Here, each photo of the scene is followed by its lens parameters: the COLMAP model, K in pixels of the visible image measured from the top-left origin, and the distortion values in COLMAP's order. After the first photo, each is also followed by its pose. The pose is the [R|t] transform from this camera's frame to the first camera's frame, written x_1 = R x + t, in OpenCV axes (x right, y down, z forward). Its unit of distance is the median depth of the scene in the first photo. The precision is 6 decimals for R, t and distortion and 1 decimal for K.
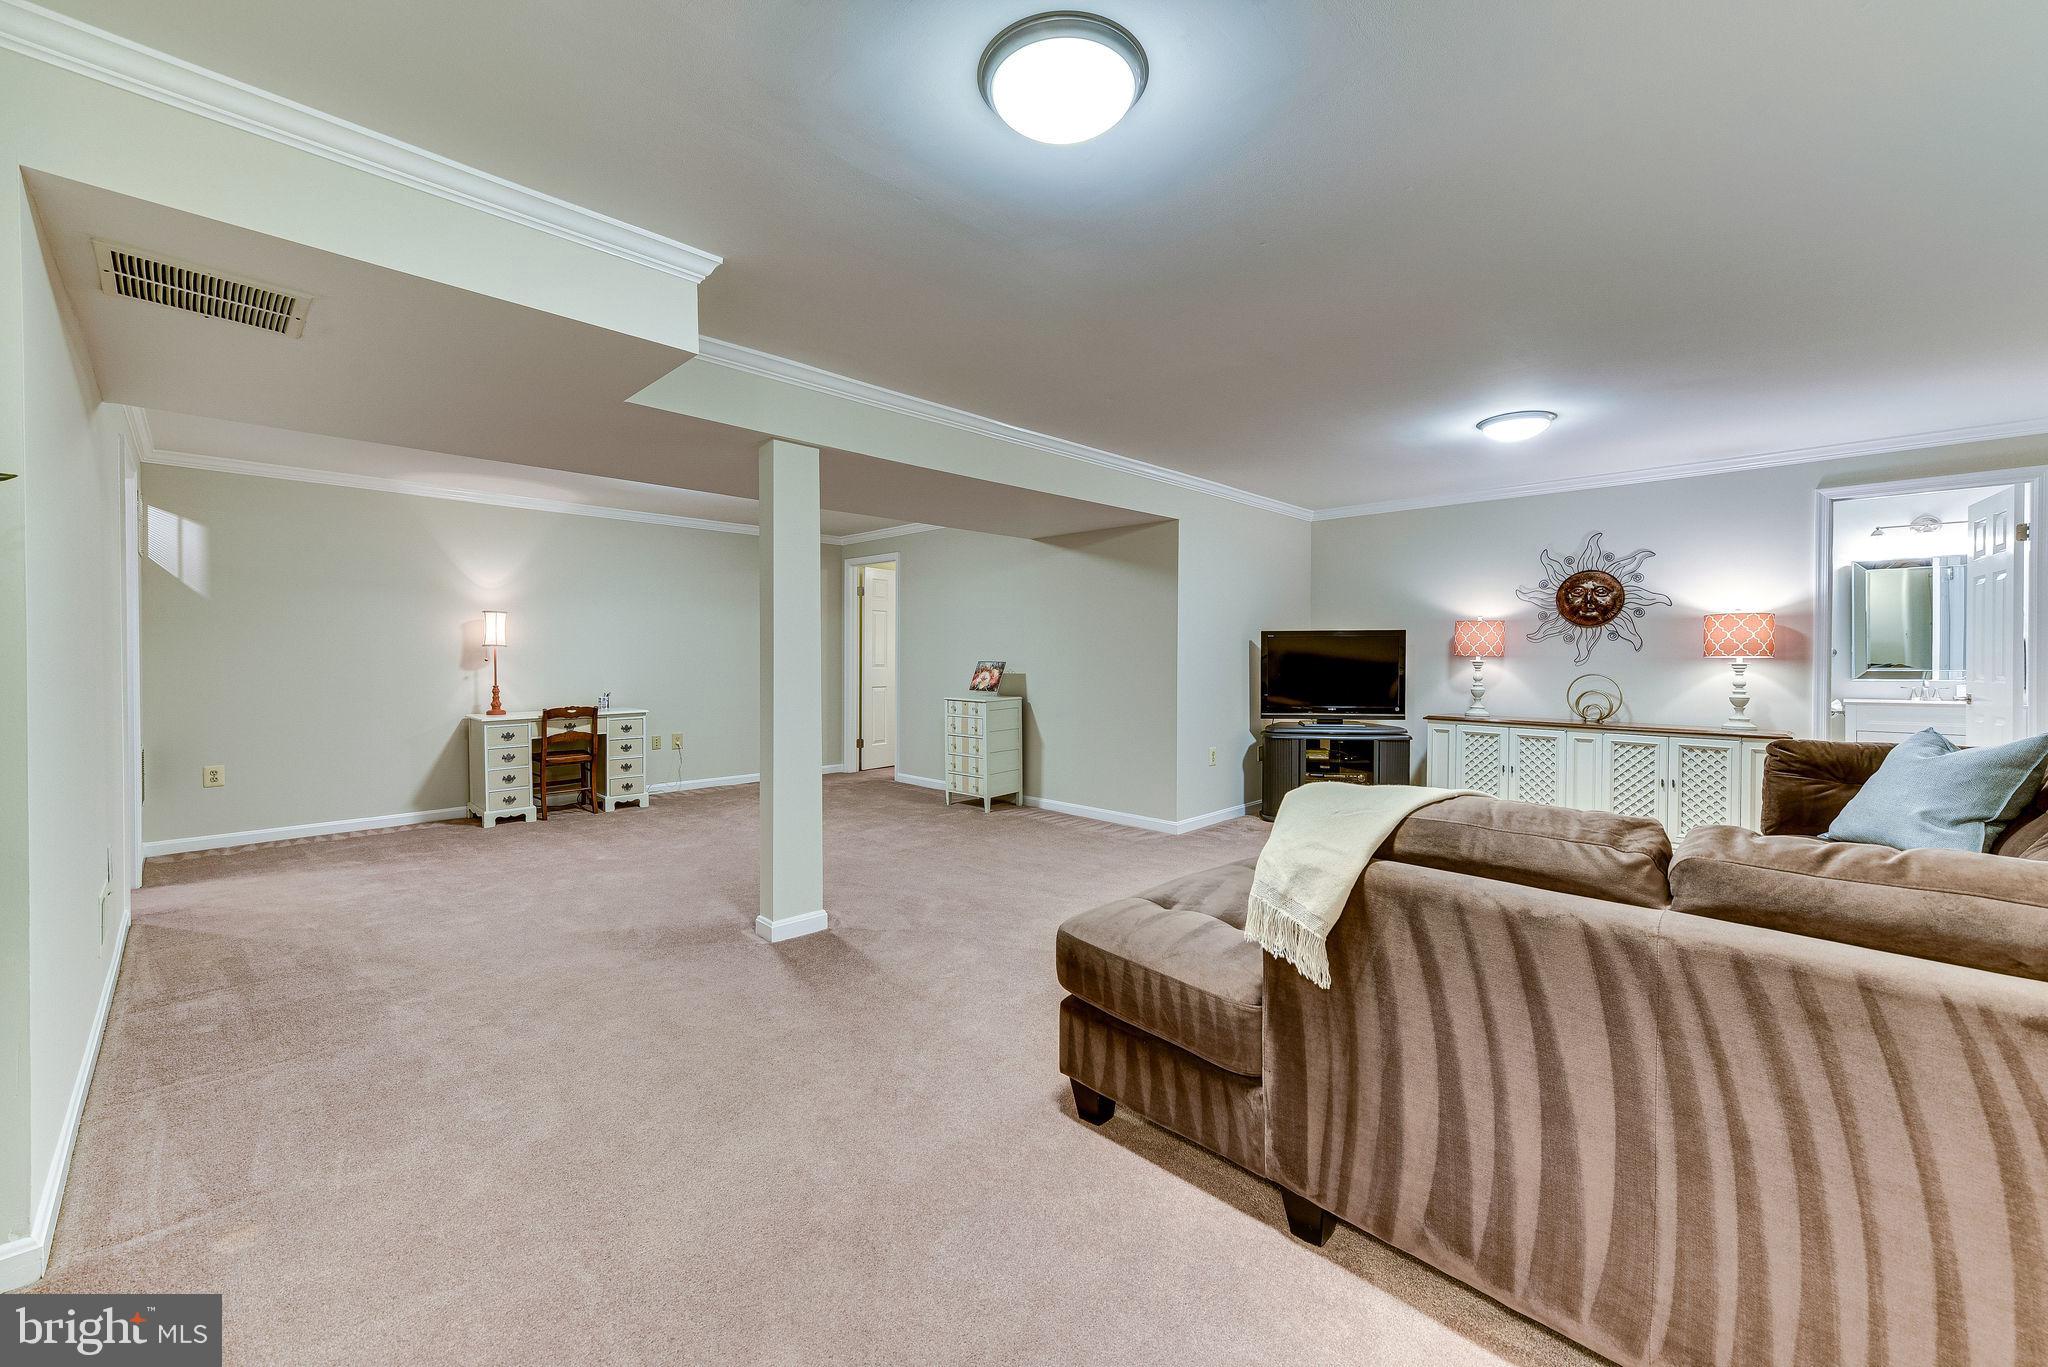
lens RADIAL K [[809.3, 0, 1033.3], [0, 809.3, 670.5], [0, 0, 1]] dist [0.009813, -0.000083]
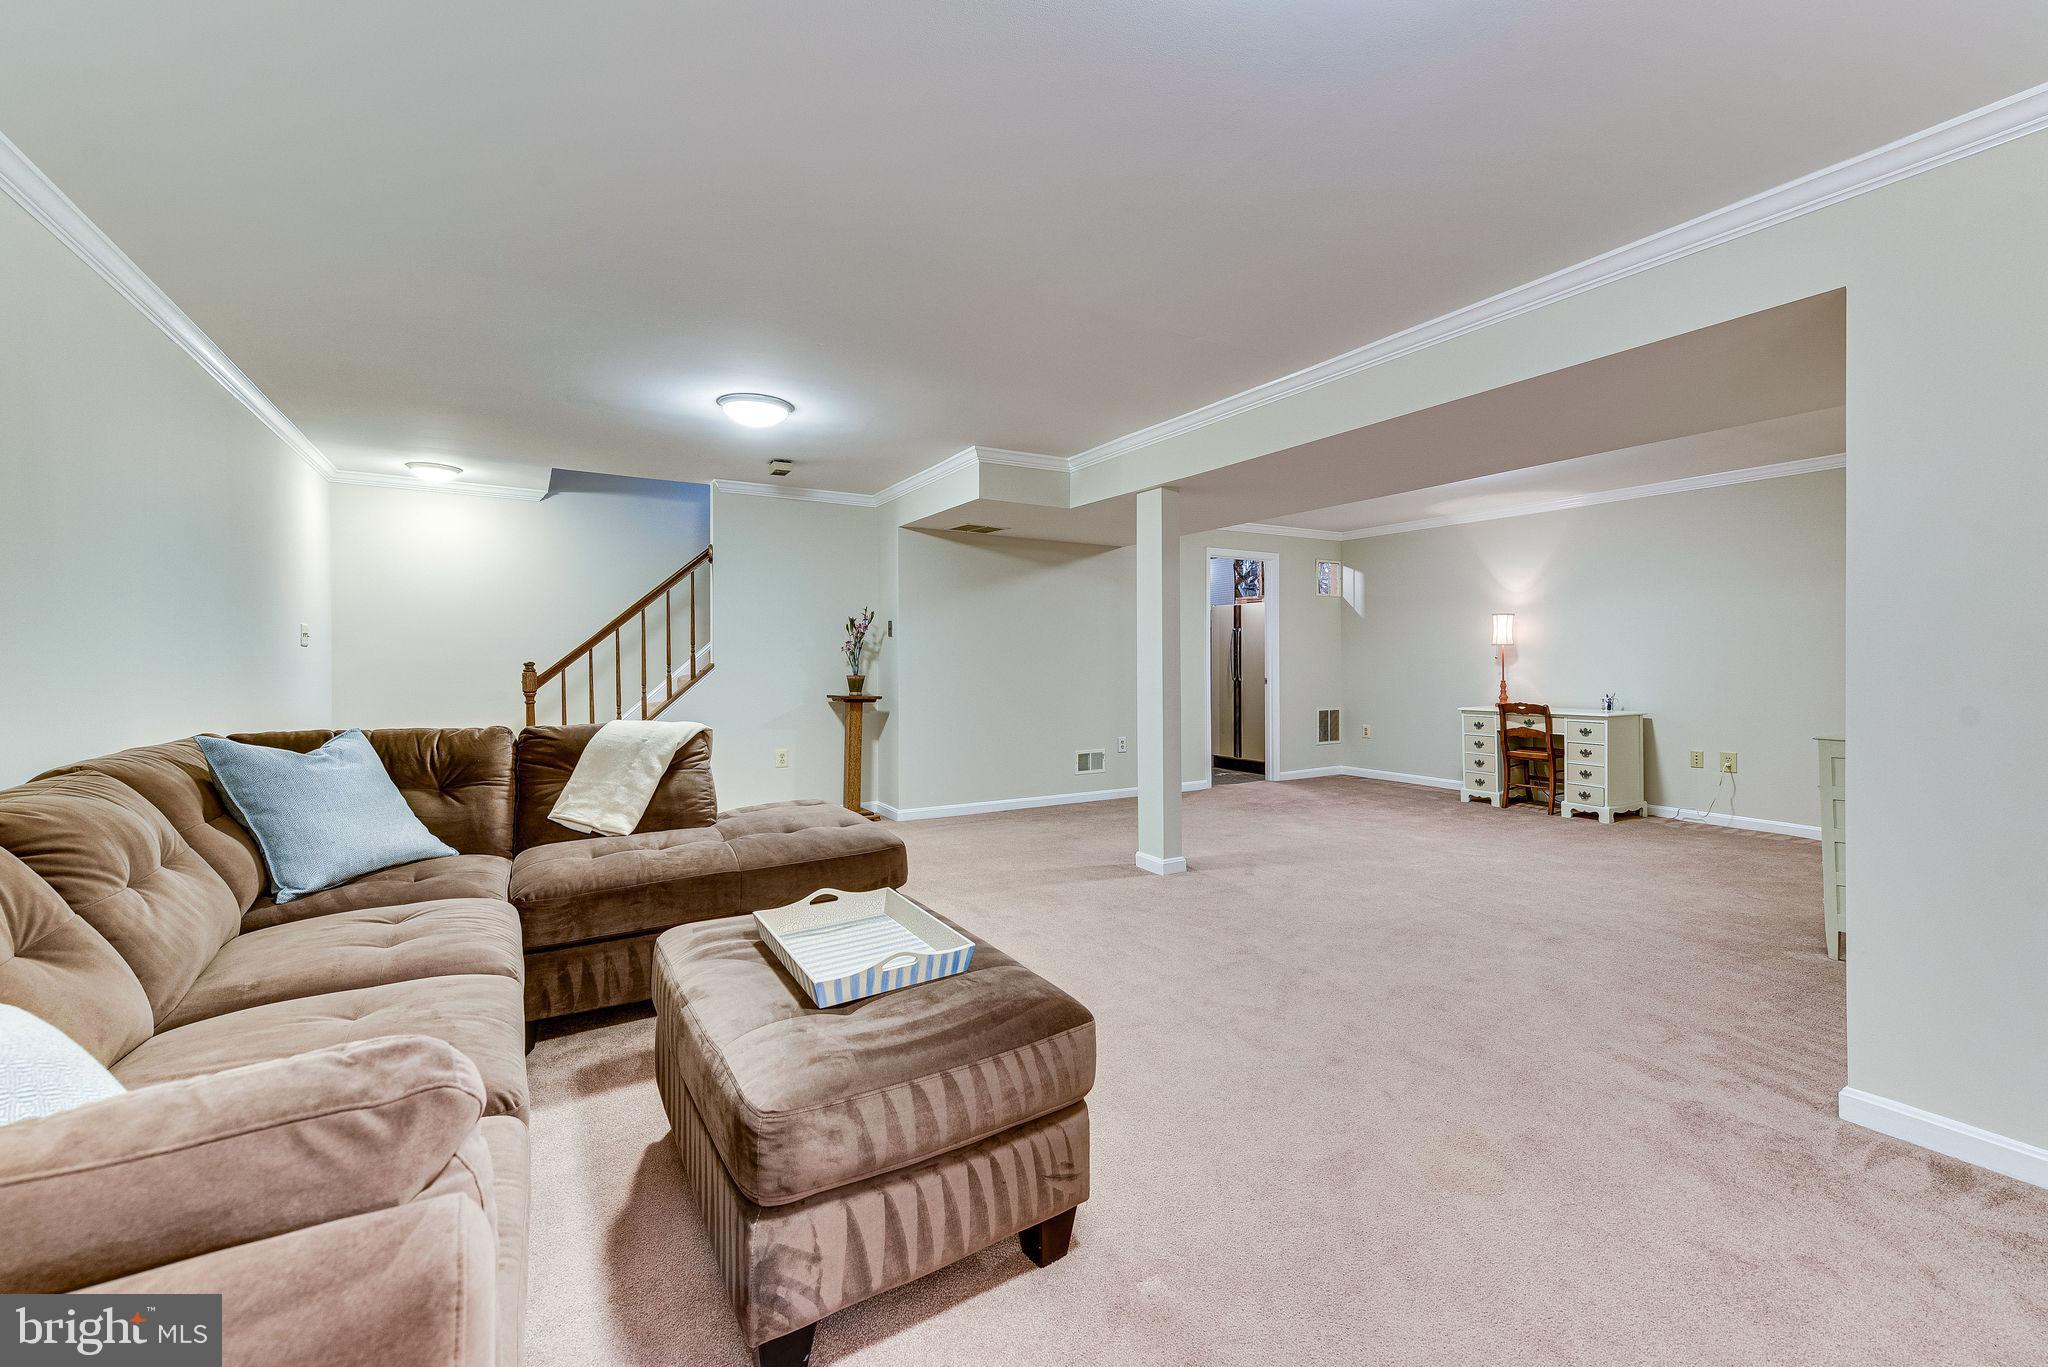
lens RADIAL K [[833.1, 0, 1029.2], [0, 833.1, 646.6], [0, 0, 1]] dist [-0.000652, -0.000216]
pose [[-0.256390, -0.011743, -0.966502, 0.593198], [-0.013045, 0.999877, -0.008688, -0.008838], [0.966485, 0.010380, -0.256511, 0.658762]]
